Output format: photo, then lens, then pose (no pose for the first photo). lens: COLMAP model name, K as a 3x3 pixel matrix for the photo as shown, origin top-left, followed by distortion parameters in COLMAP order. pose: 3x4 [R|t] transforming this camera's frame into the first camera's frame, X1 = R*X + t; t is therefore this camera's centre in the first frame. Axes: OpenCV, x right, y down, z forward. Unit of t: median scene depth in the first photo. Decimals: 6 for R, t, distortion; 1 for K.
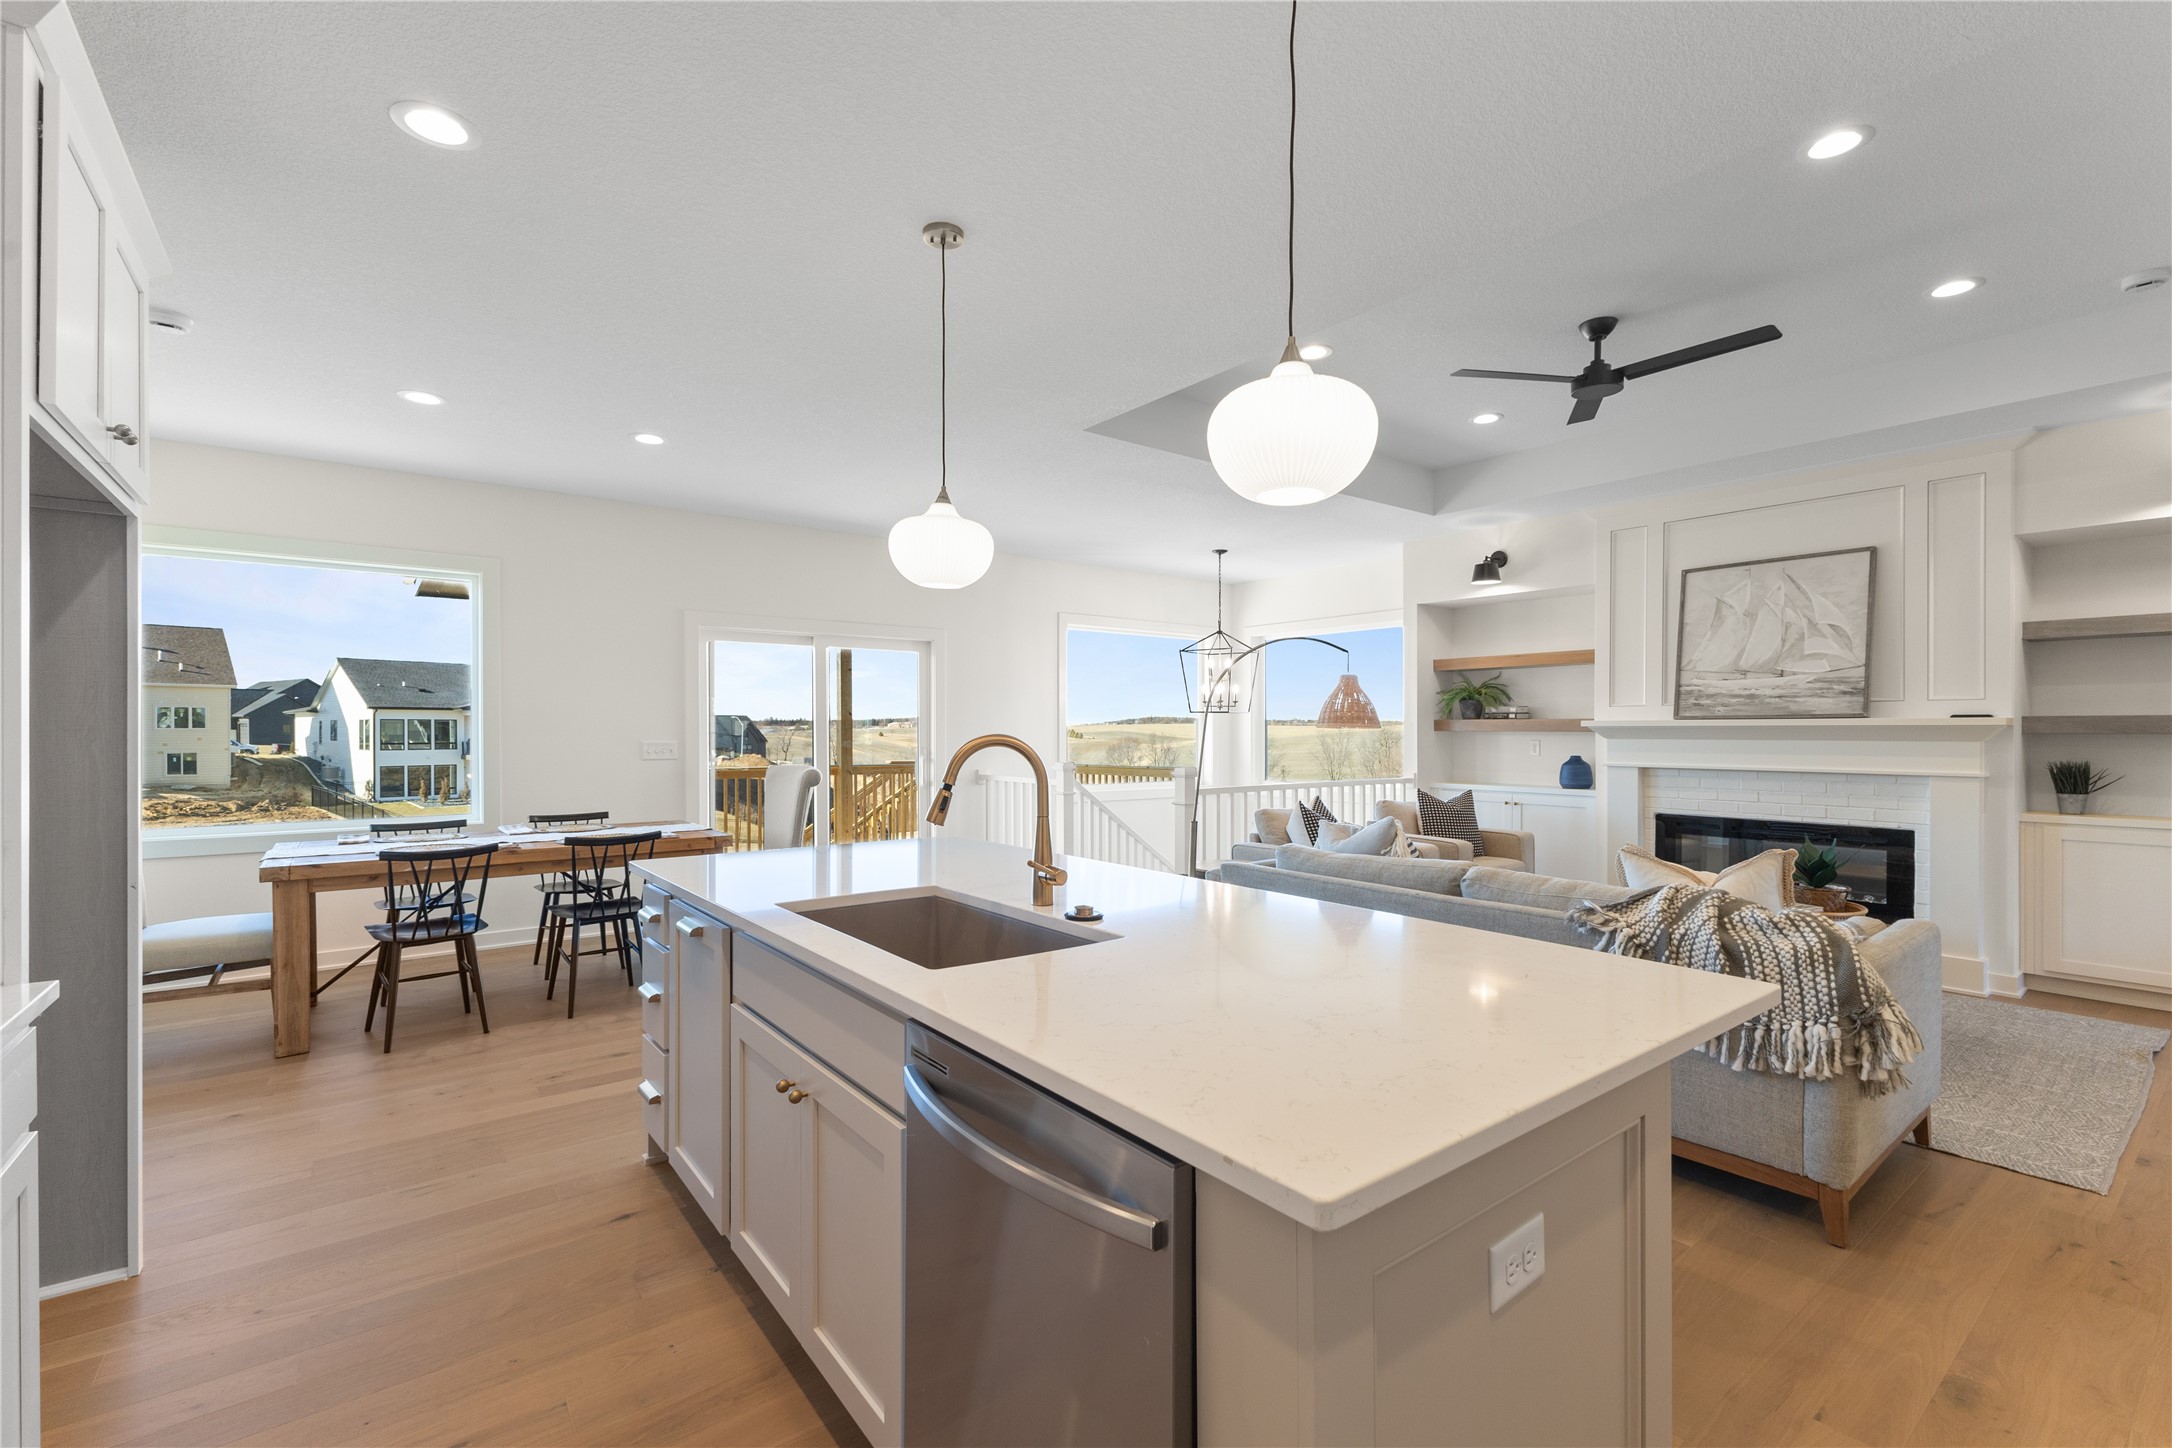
lens RADIAL K [[938.3, 0, 1088.1], [0, 938.3, 737.9], [0, 0, 1]] dist [0.010311, -0.000657]
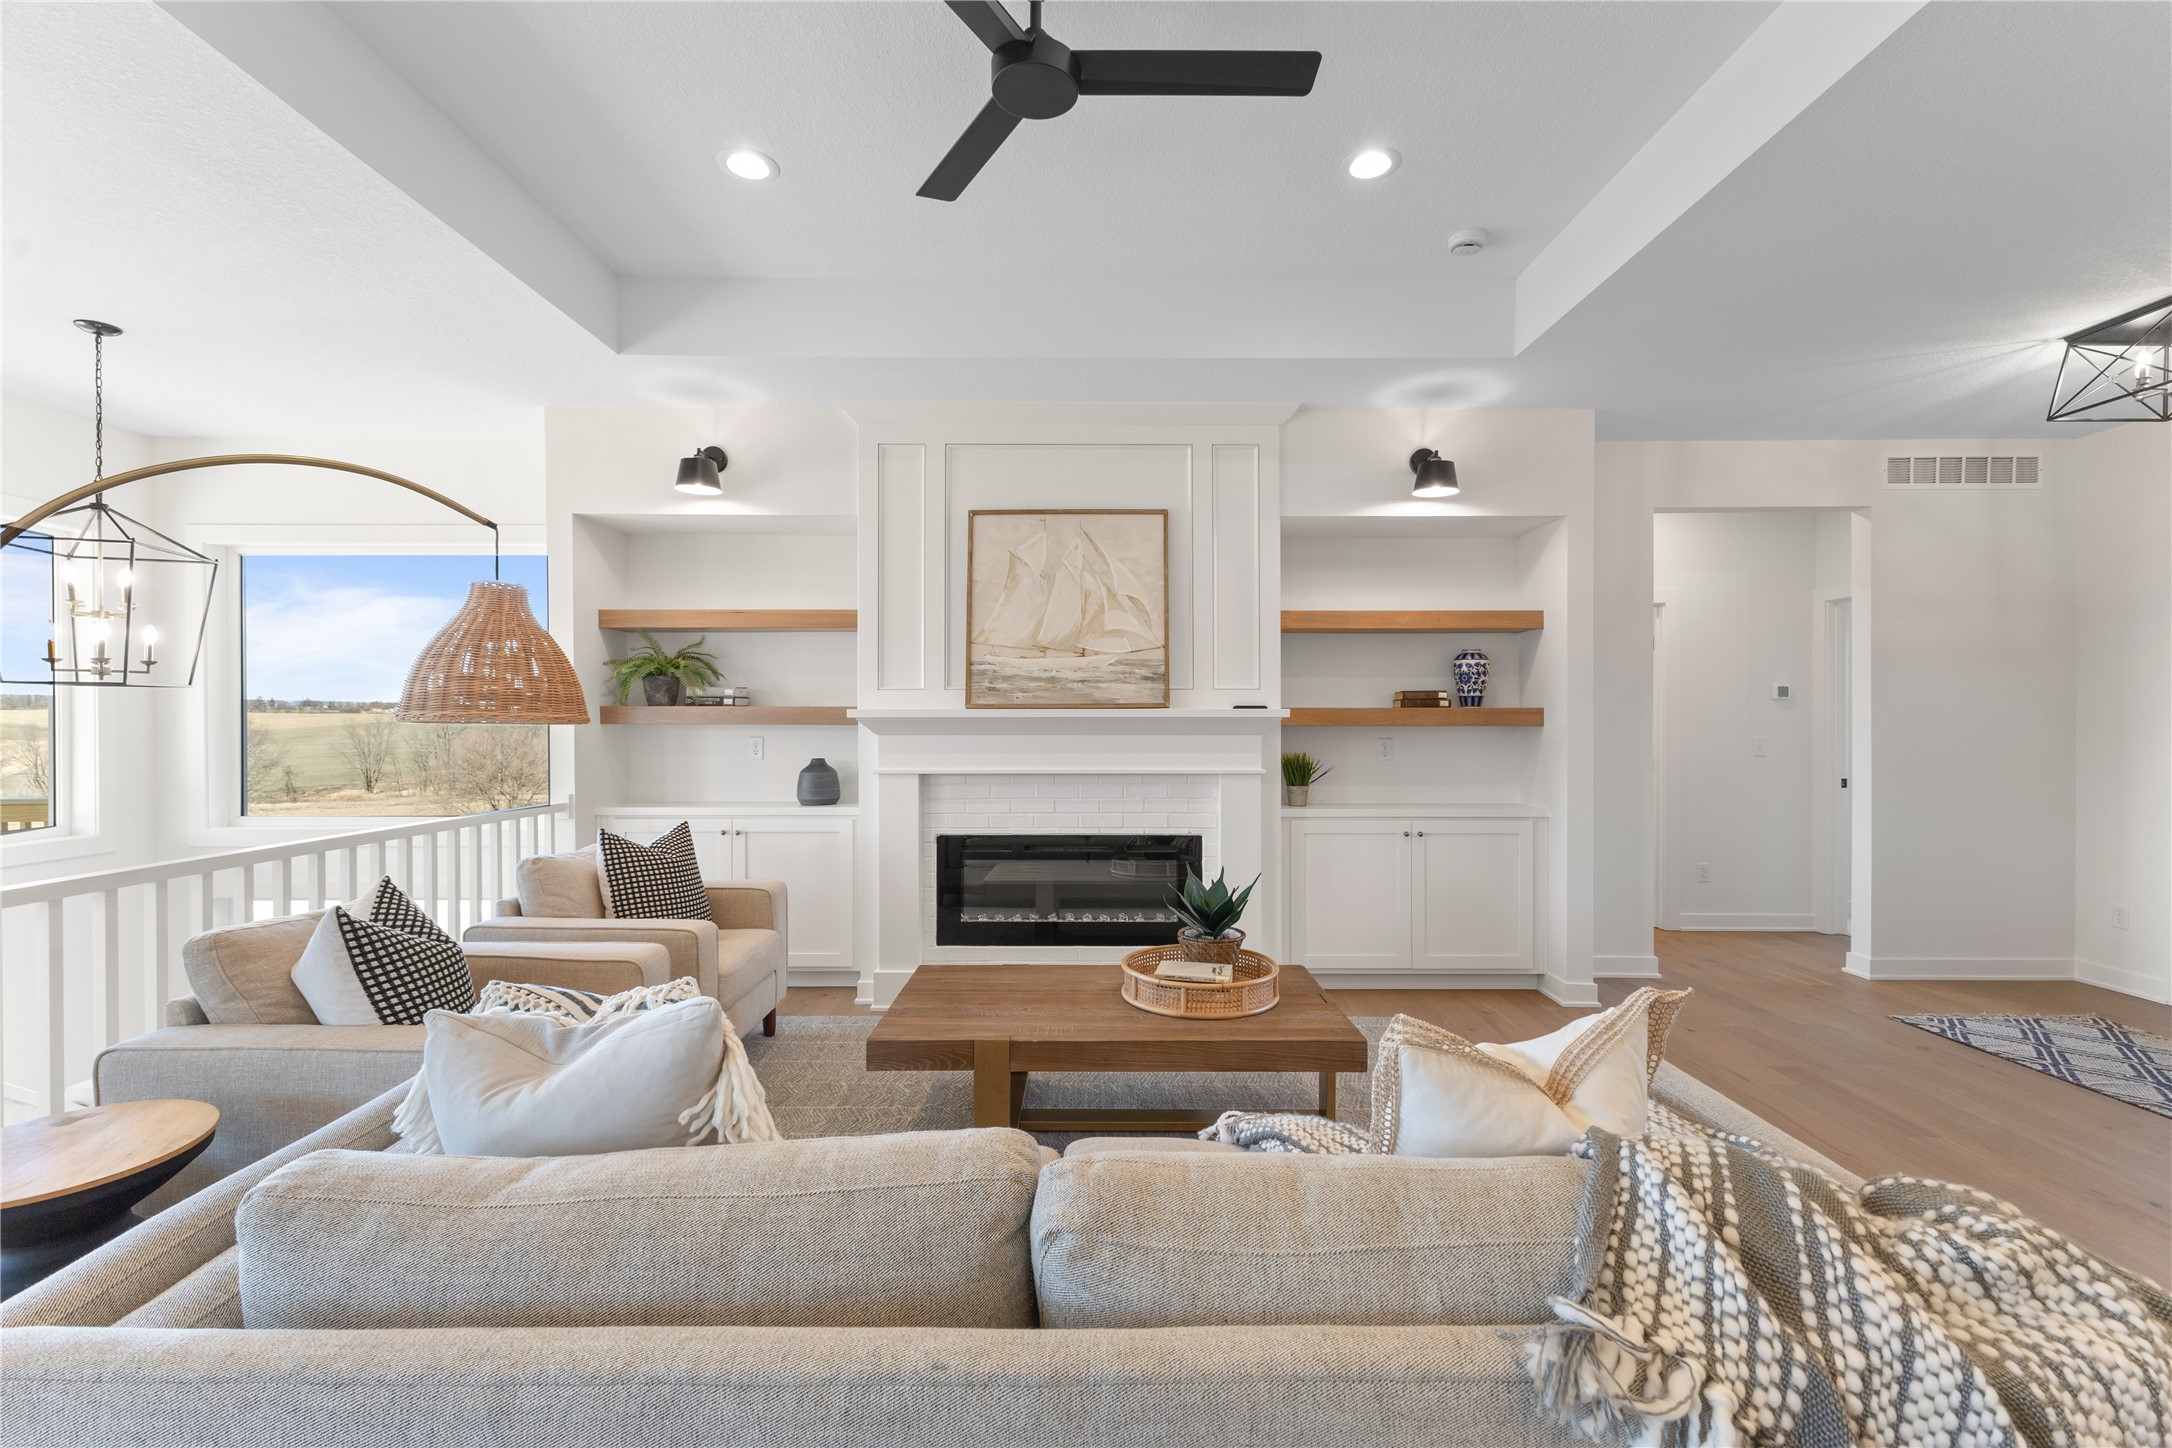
lens RADIAL K [[936.2, 0, 1088.4], [0, 936.2, 722.4], [0, 0, 1]] dist [0.010453, -0.000289]
pose [[0.614127, -0.003461, 0.789200, 0.098852], [0.006669, 0.999977, -0.000803, -0.007317], [-0.789179, 0.005756, 0.614136, 0.470064]]
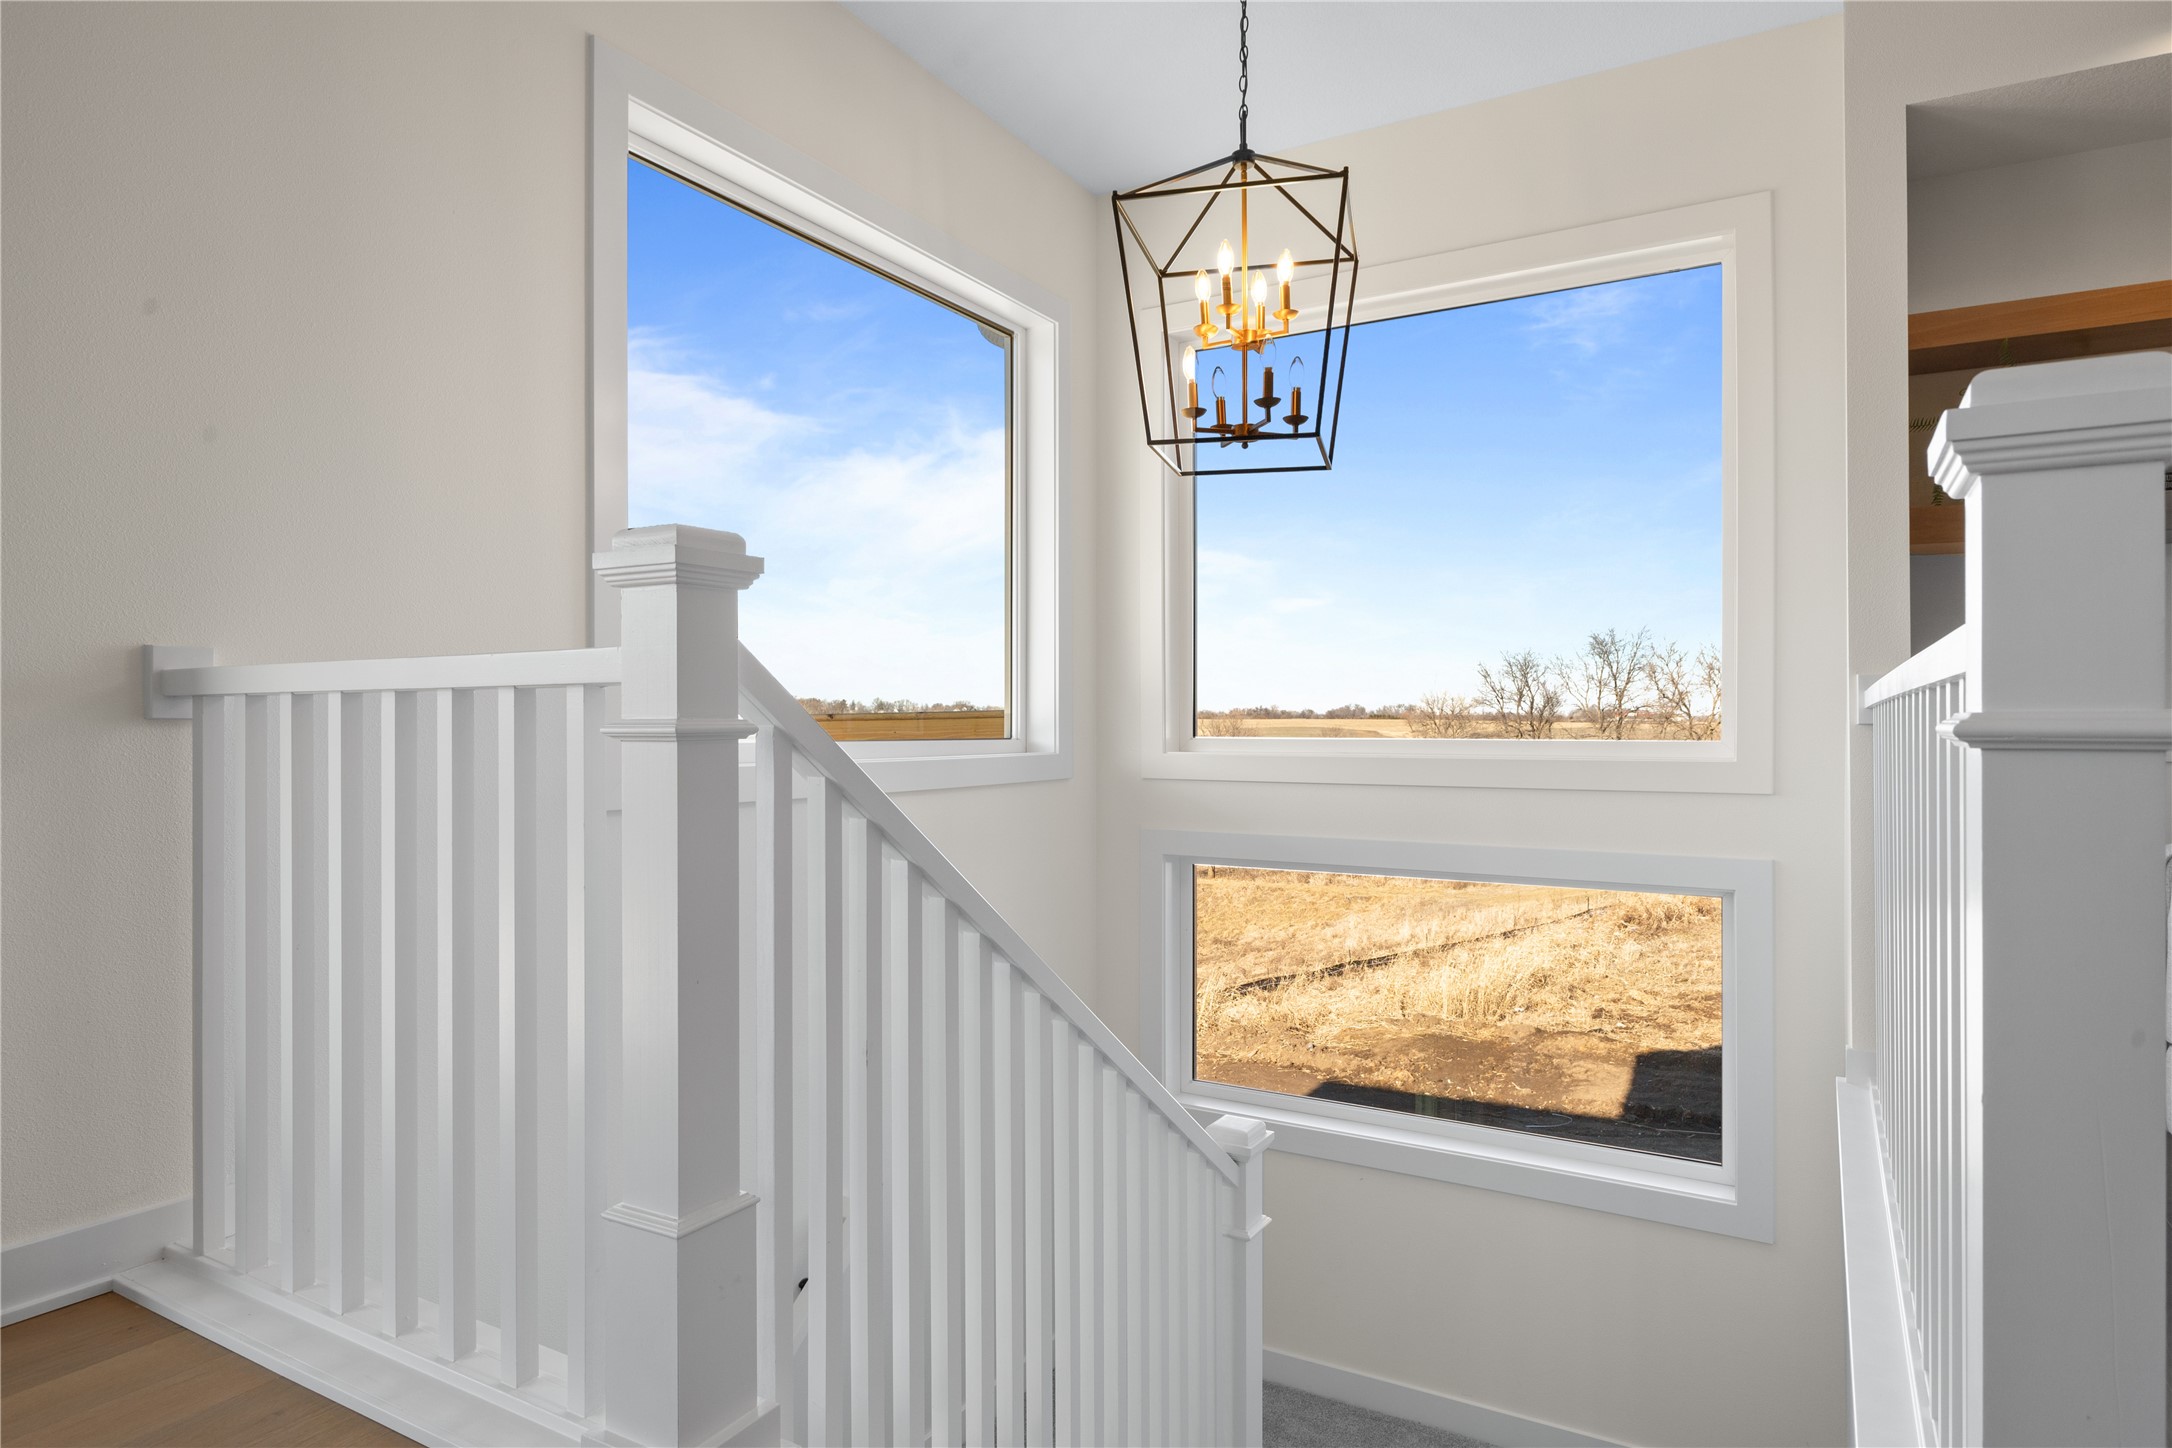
lens RADIAL K [[1245.9, 0, 1086.0], [0, 1245.9, 724.0], [0, 0, 1]] dist [0.002825, -0.000719]
pose [[0.928694, -0.004012, 0.370825, -0.045506], [0.007660, 0.999936, -0.008366, 0.071798], [-0.370767, 0.010610, 0.928665, 0.935466]]
